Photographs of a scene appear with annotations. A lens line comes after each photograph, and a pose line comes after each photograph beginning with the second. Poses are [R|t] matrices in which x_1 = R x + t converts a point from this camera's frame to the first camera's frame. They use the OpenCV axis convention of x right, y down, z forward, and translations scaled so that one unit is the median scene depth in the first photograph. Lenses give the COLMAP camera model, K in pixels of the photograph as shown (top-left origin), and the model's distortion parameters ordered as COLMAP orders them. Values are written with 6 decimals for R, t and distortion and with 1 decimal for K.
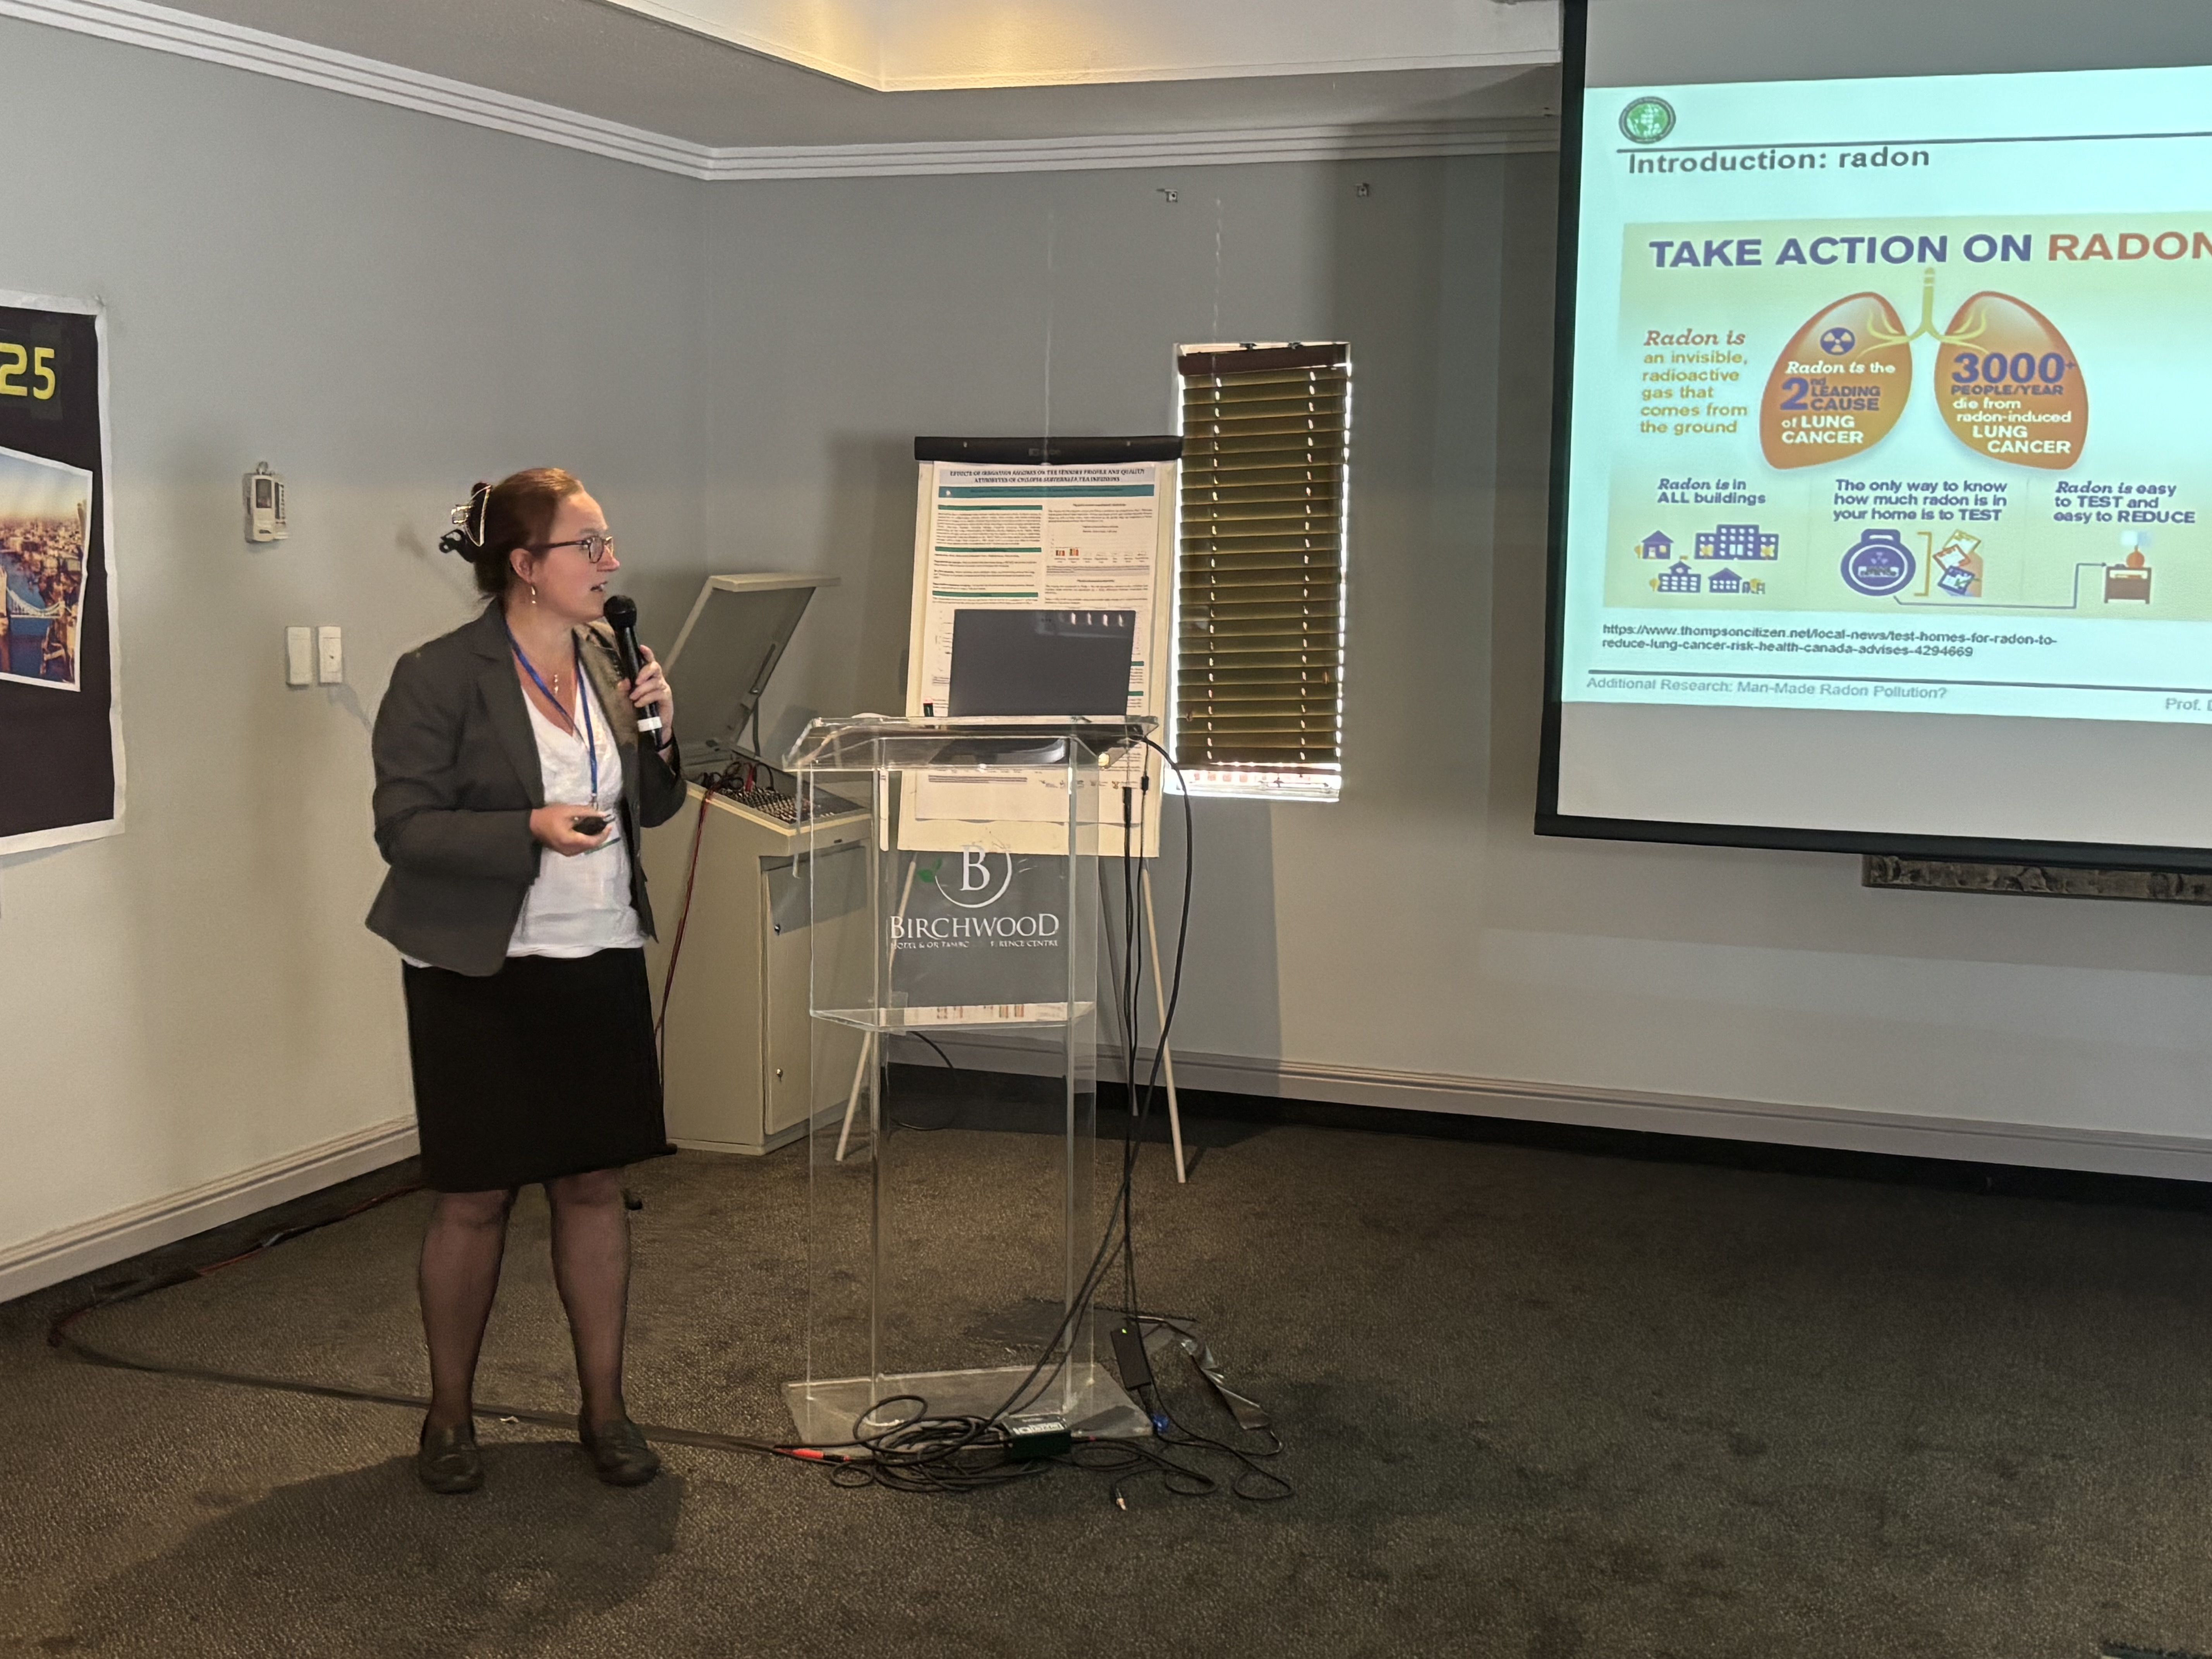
lens RADIAL K [[2900.0, 0, 1077.5], [0, 2900.0, 836.3], [0, 0, 1]] dist [0.084550, 0.000000]
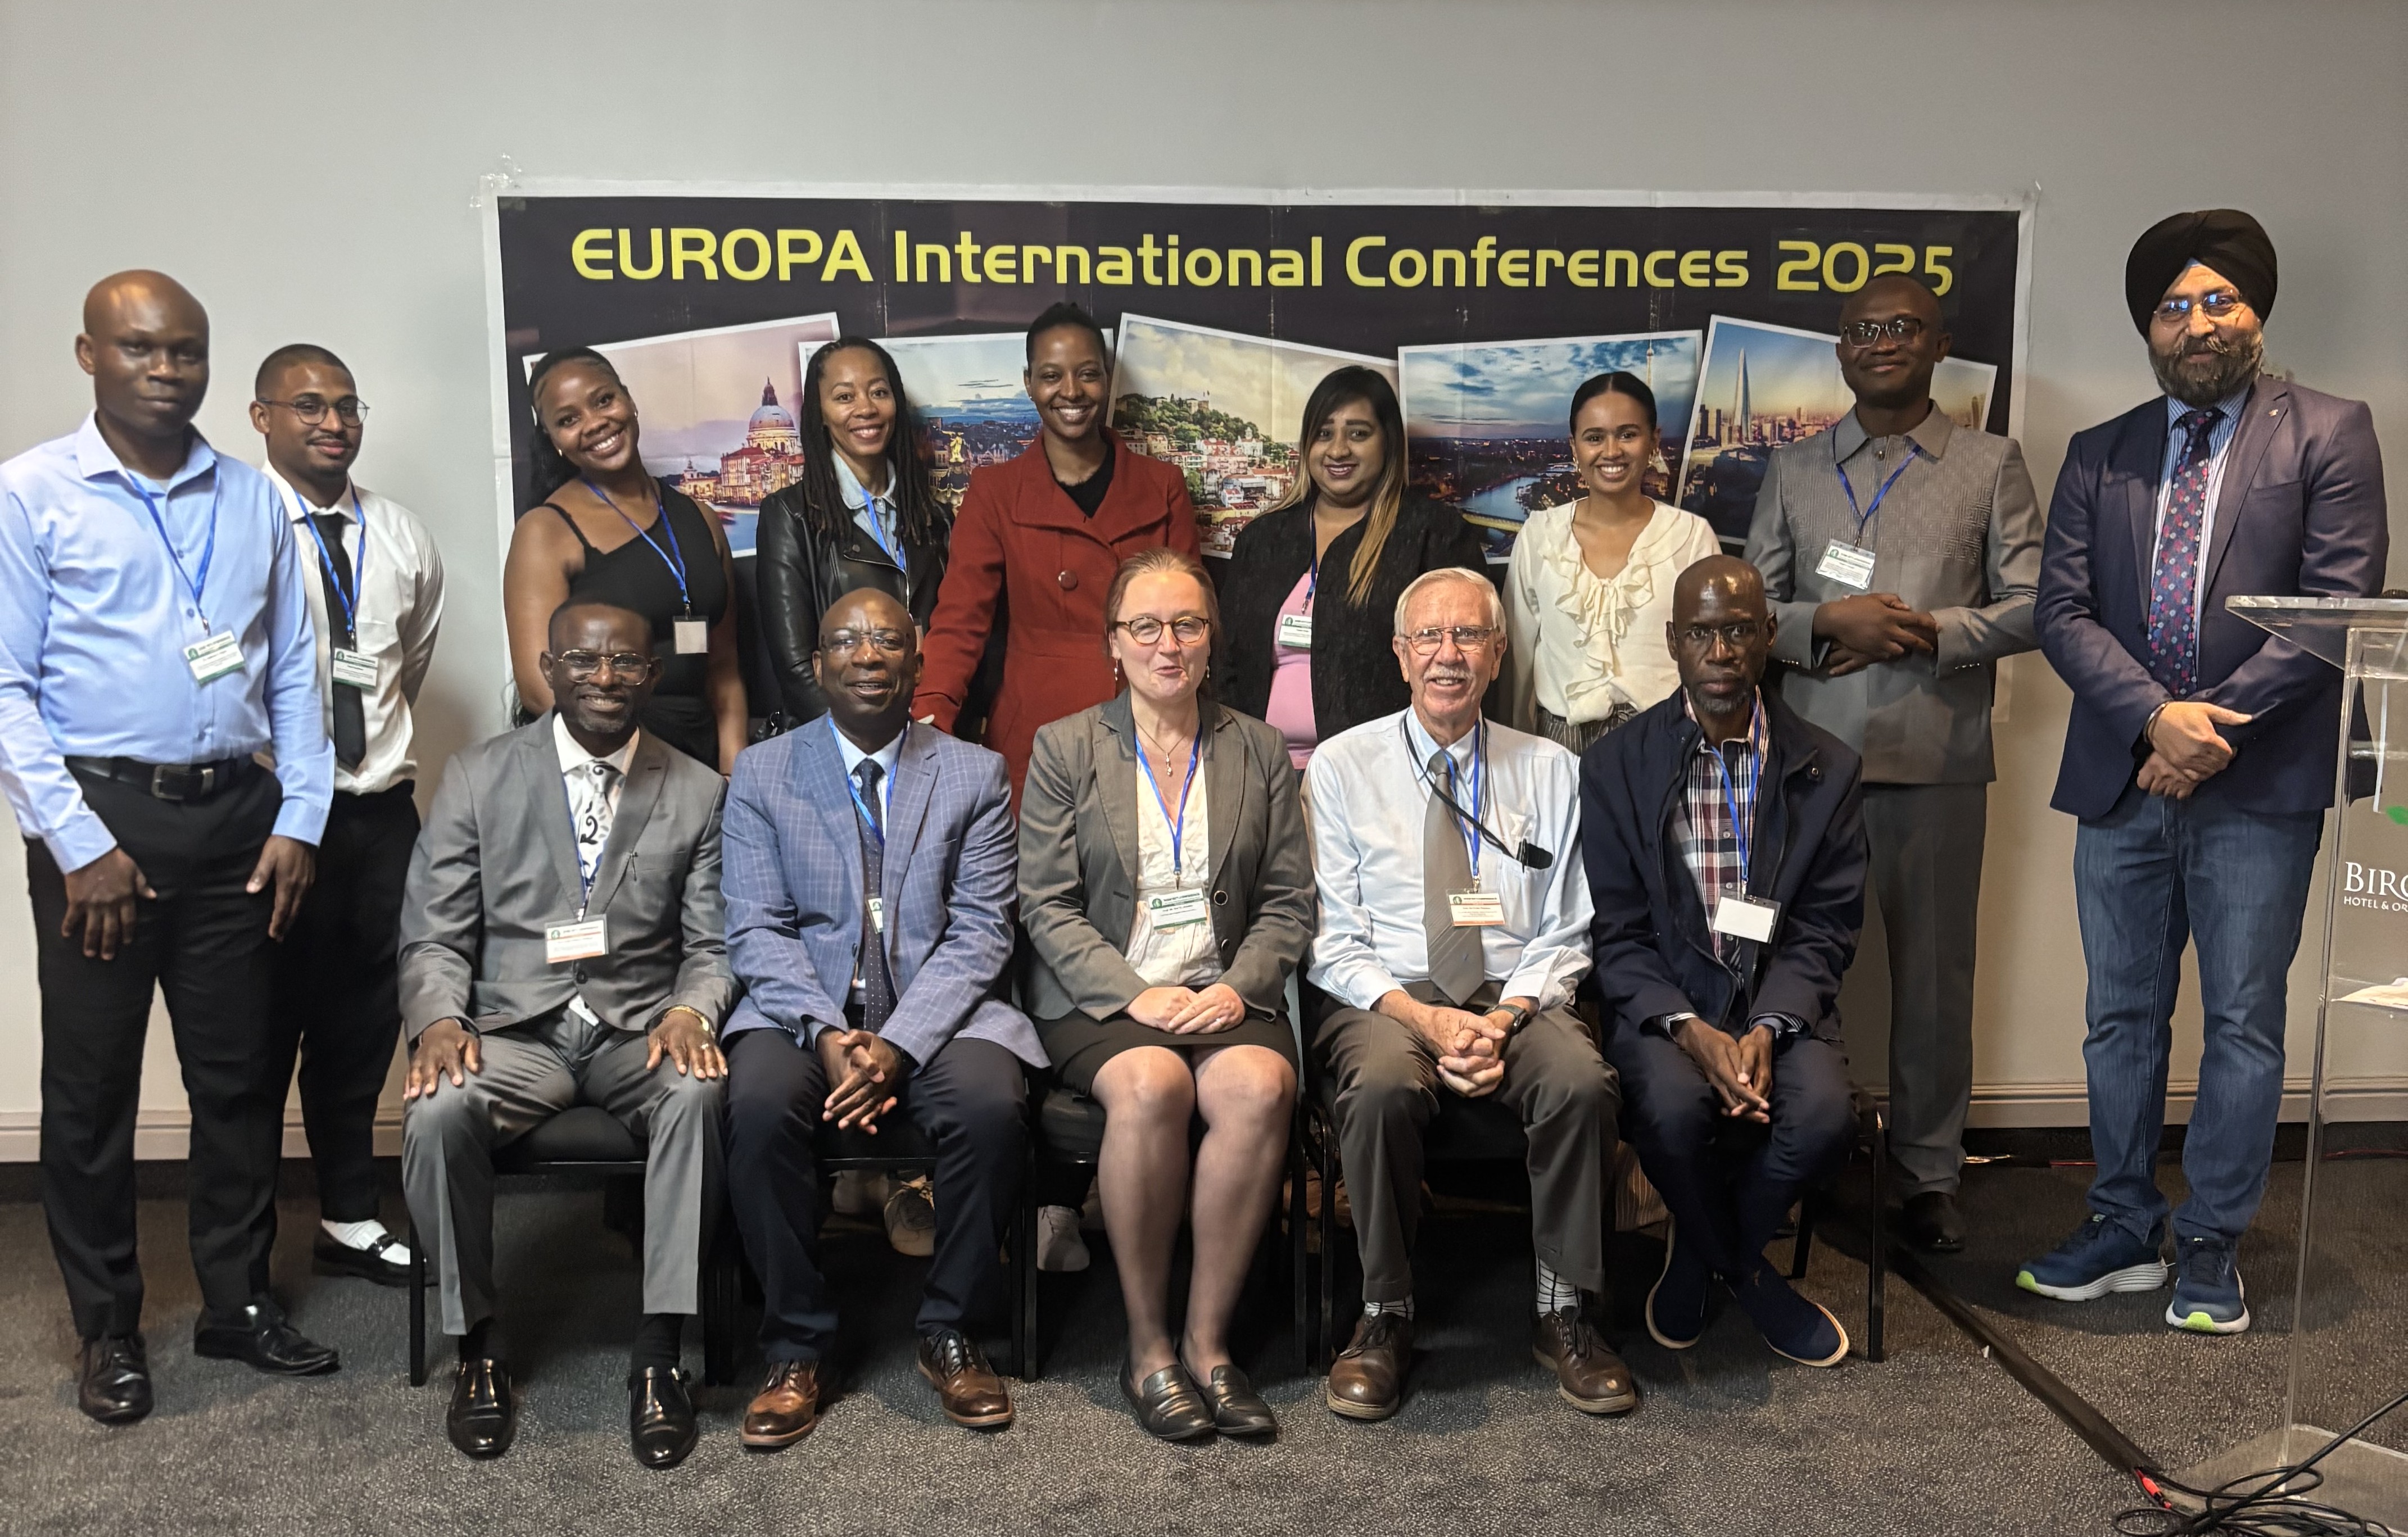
lens RADIAL K [[2130.6, 0, 1202.1], [0, 2130.6, 760.3], [0, 0, 1]] dist [0.043873, -0.042368]
pose [[0.448144, 0.145192, -0.882092, 0.222012], [-0.099803, 0.988680, 0.112031, -0.044276], [0.888373, 0.037829, 0.457562, 0.417827]]
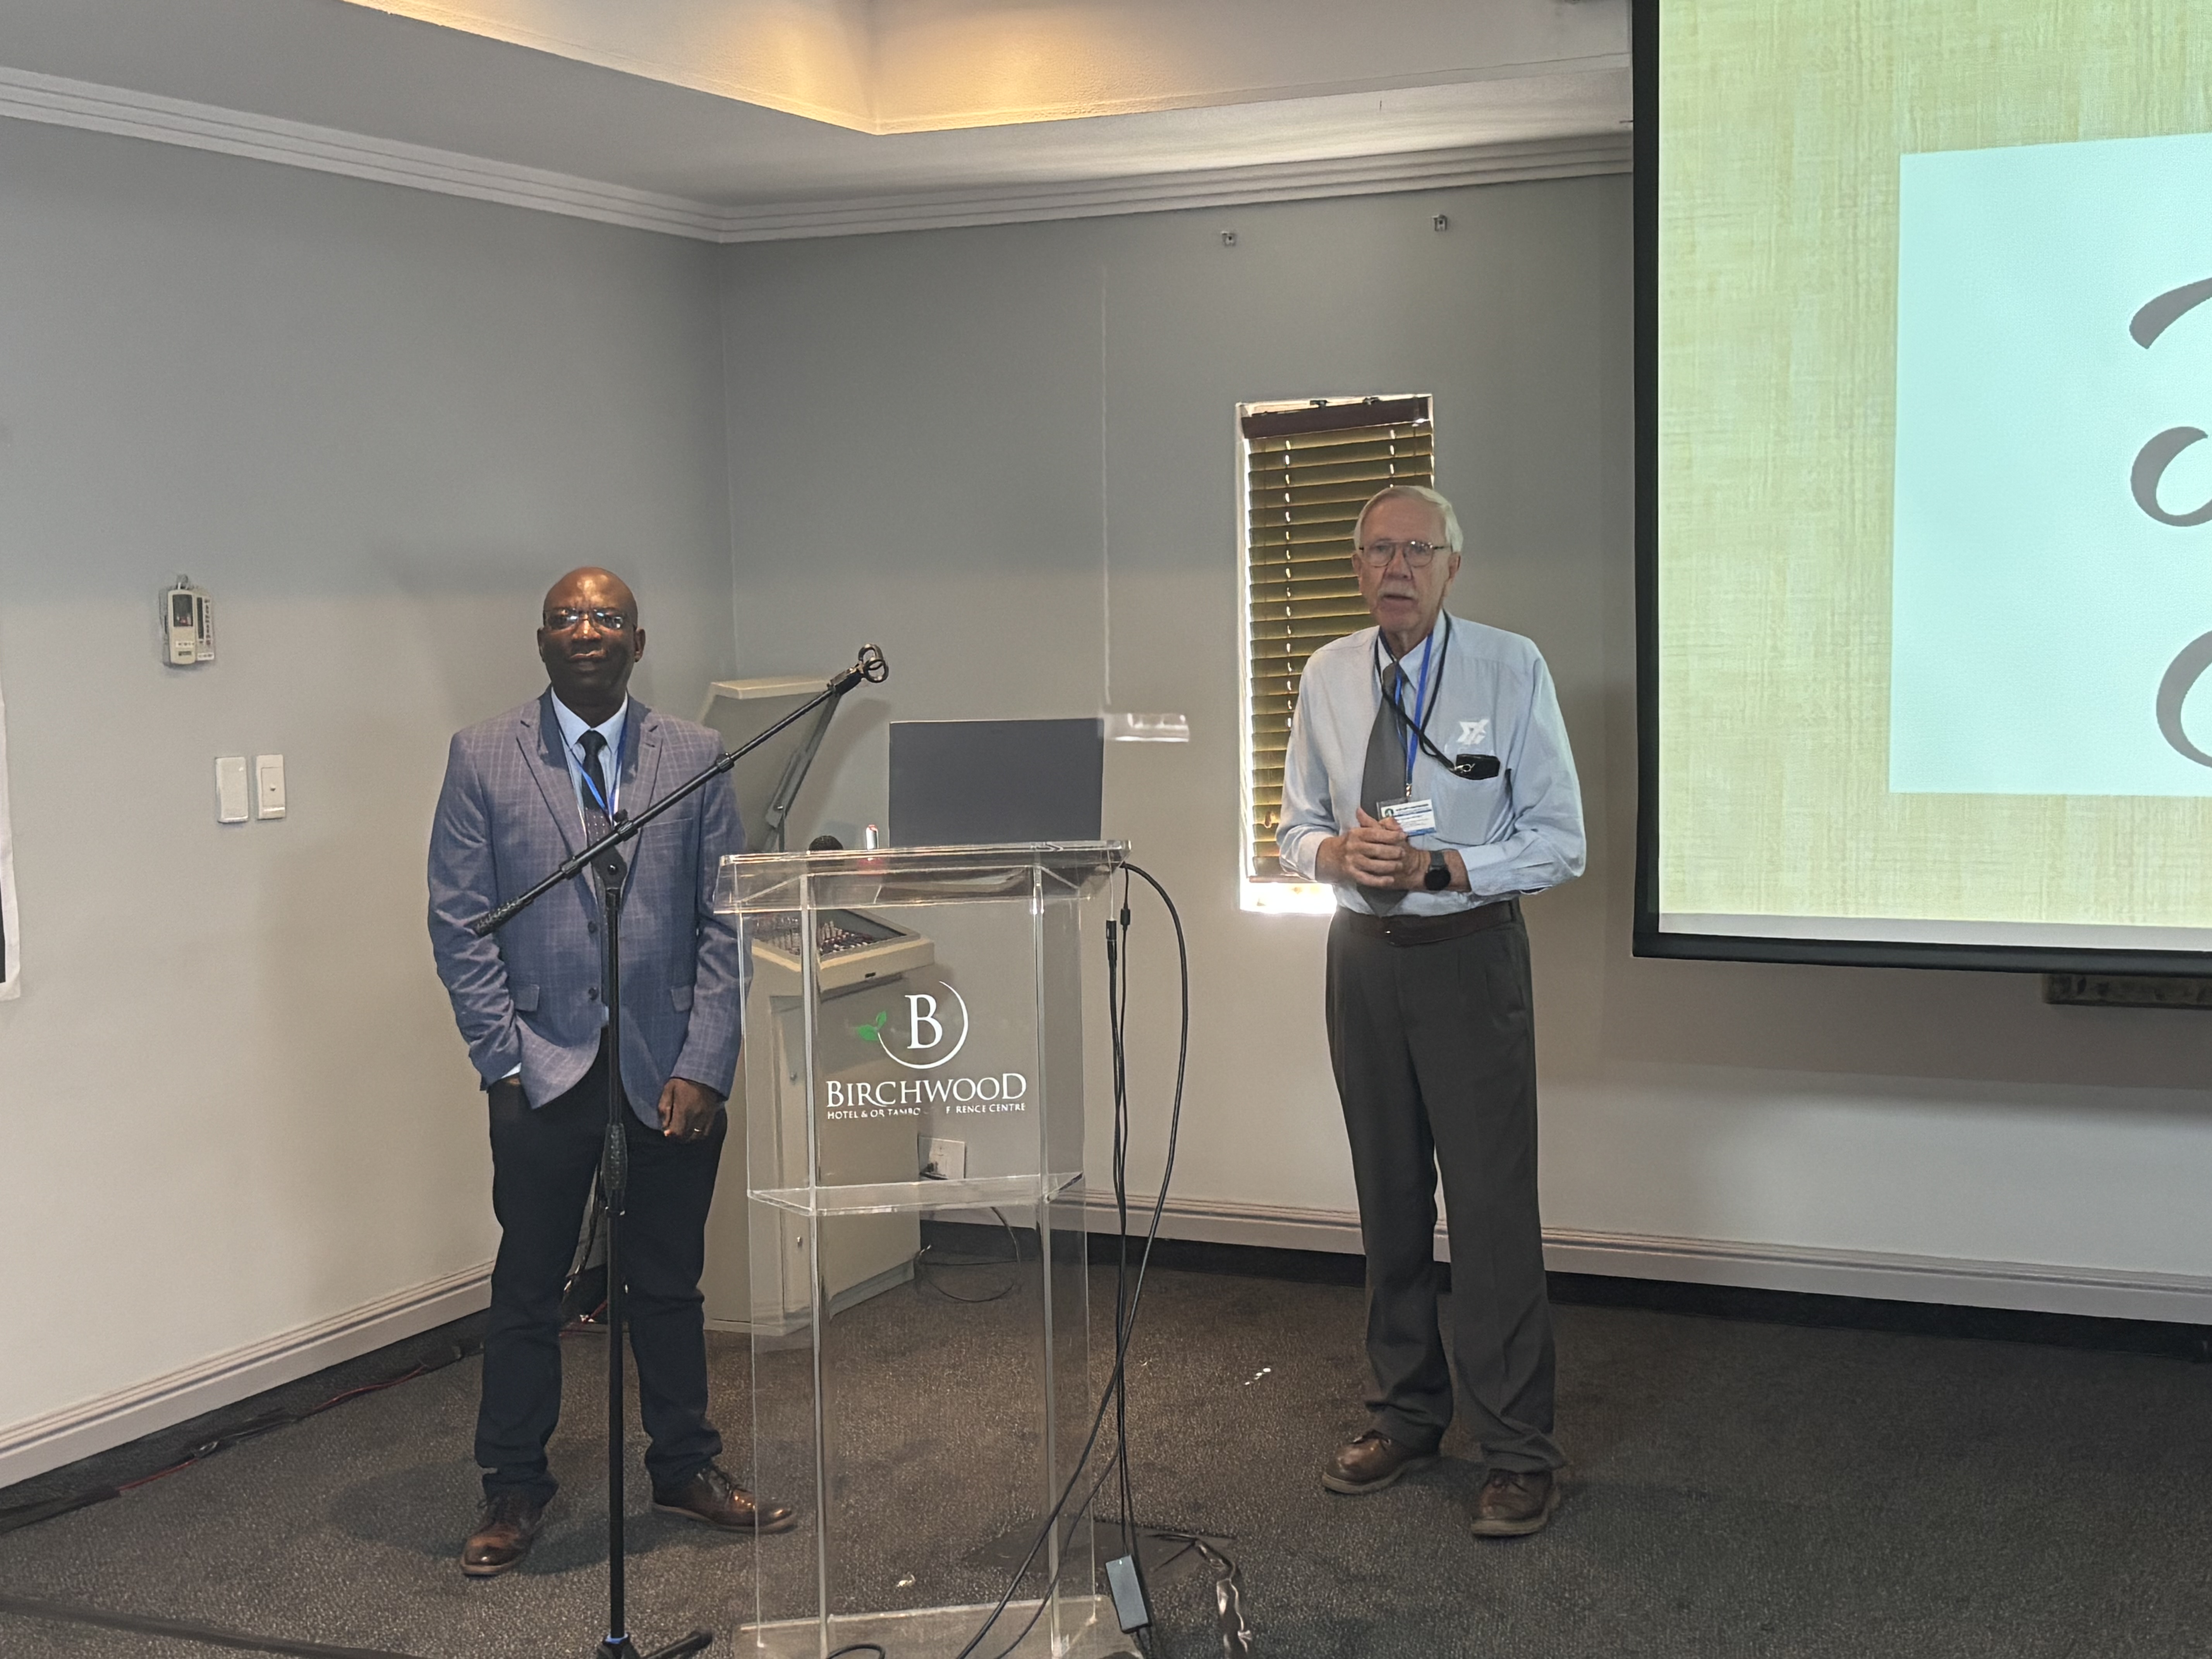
lens RADIAL K [[3116.0, 0, 1093.5], [0, 3116.0, 827.2], [0, 0, 1]] dist [0.052810, 0.000000]
pose [[0.997040, -0.027301, -0.071870, 0.071874], [0.024852, 0.999087, -0.034748, -0.011716], [0.072753, 0.032859, 0.996809, 0.073430]]
